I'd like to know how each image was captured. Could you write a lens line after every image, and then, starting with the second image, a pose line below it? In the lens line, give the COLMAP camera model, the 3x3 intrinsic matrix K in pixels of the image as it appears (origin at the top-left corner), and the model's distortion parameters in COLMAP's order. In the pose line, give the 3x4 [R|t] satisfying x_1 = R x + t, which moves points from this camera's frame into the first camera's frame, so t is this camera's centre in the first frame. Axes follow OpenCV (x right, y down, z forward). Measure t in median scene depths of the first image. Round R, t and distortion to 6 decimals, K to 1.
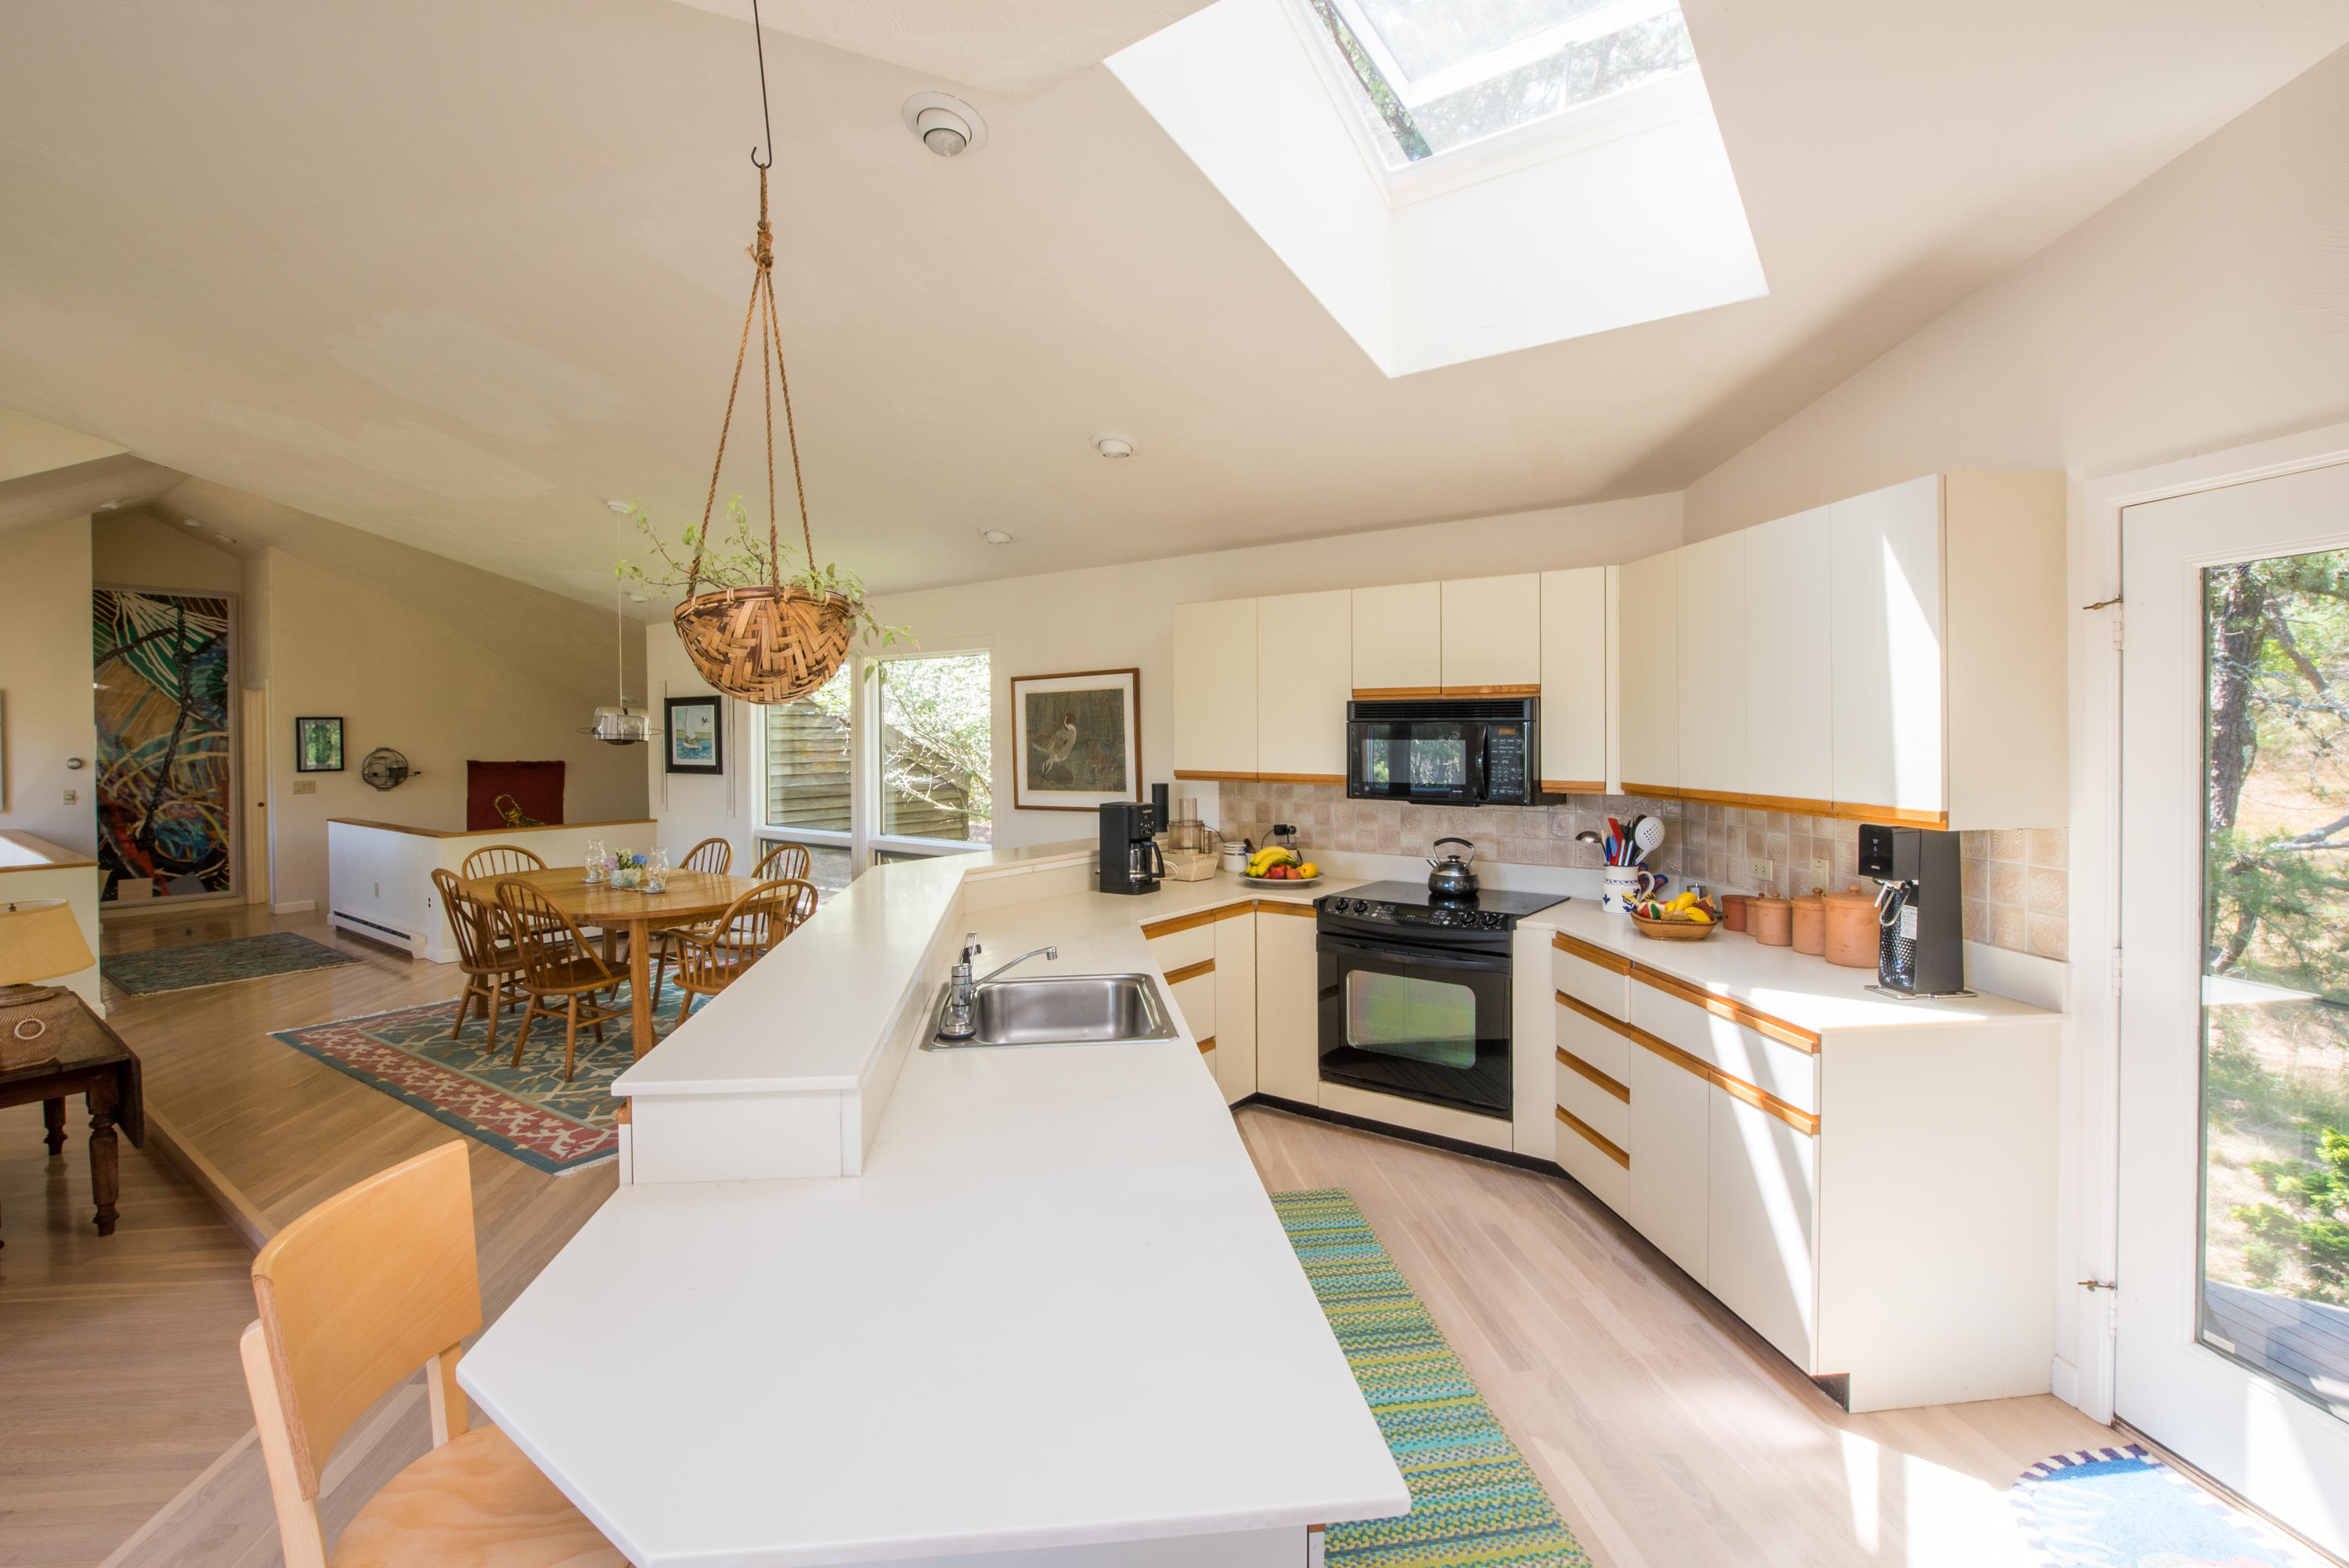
lens RADIAL K [[1094.0, 0, 1138.3], [0, 1094.0, 746.9], [0, 0, 1]] dist [-0.004912, -0.002729]
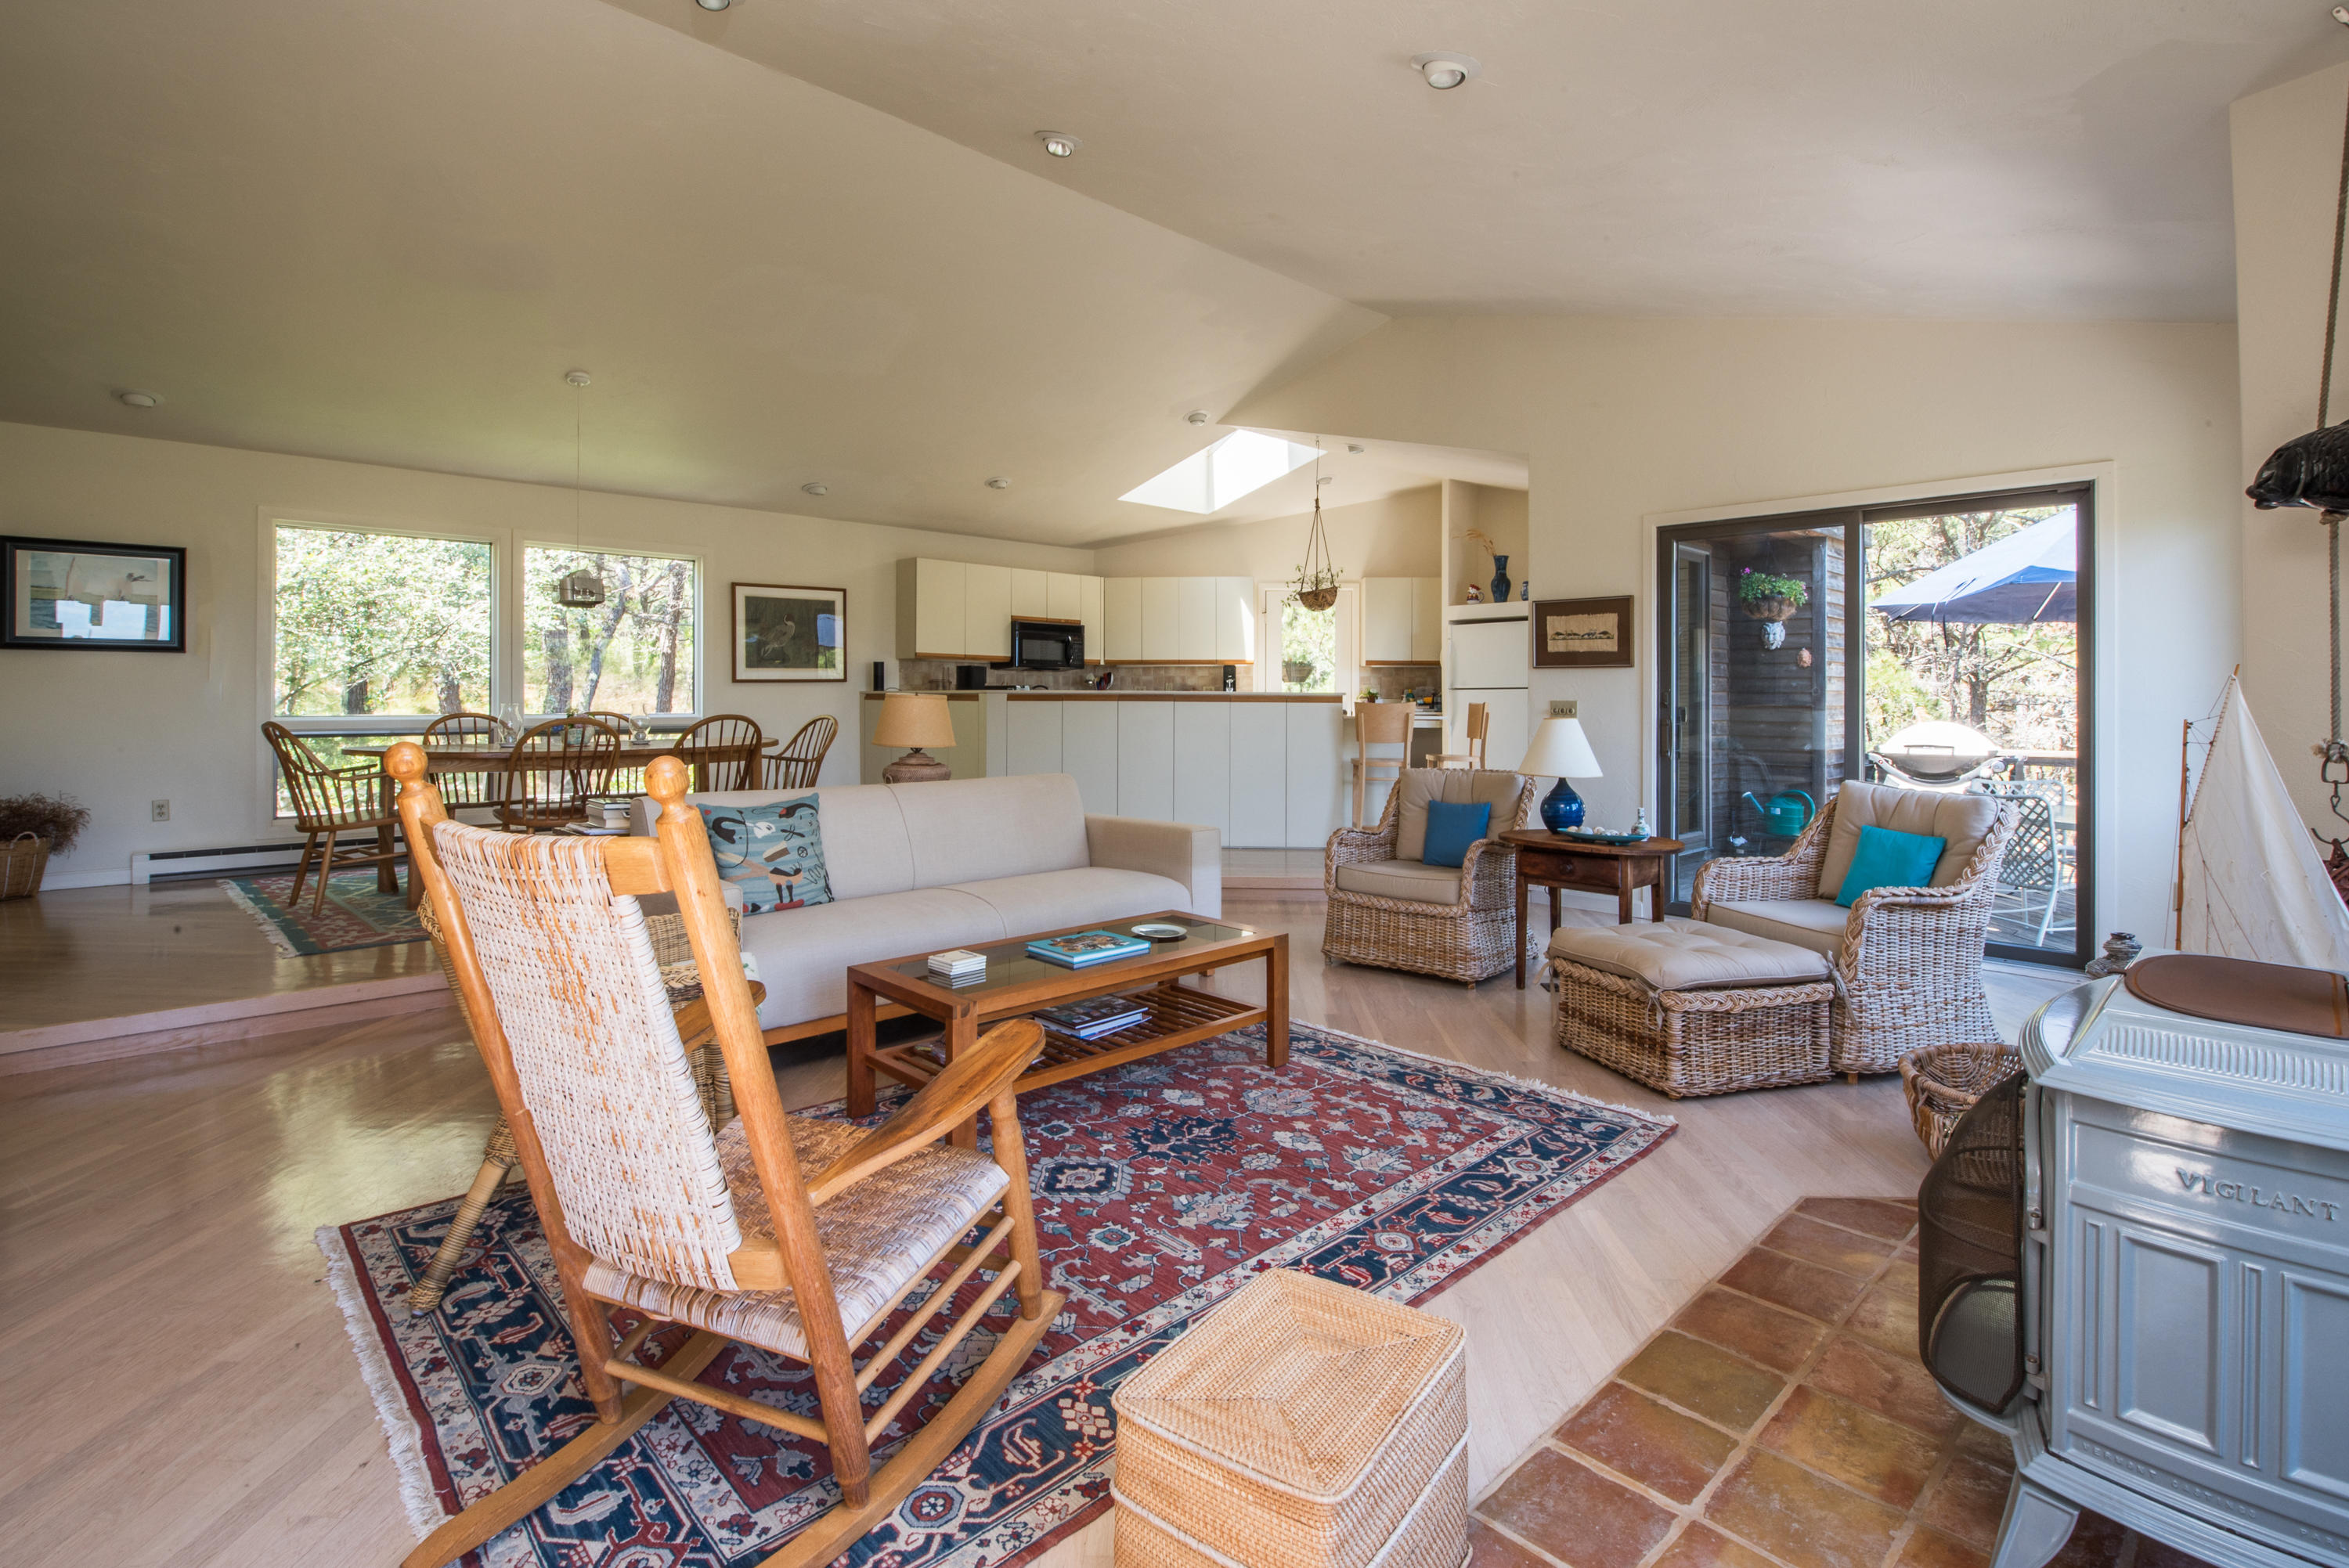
lens RADIAL K [[1094.0, 0, 1183.5], [0, 1094.0, 701.4], [0, 0, 1]] dist [-0.004912, -0.002729]
pose [[0.133802, 0.006668, 0.990986, -1.051630], [0.011243, 0.999903, -0.008246, 0.075668], [-0.990944, 0.012245, 0.133714, 0.216293]]
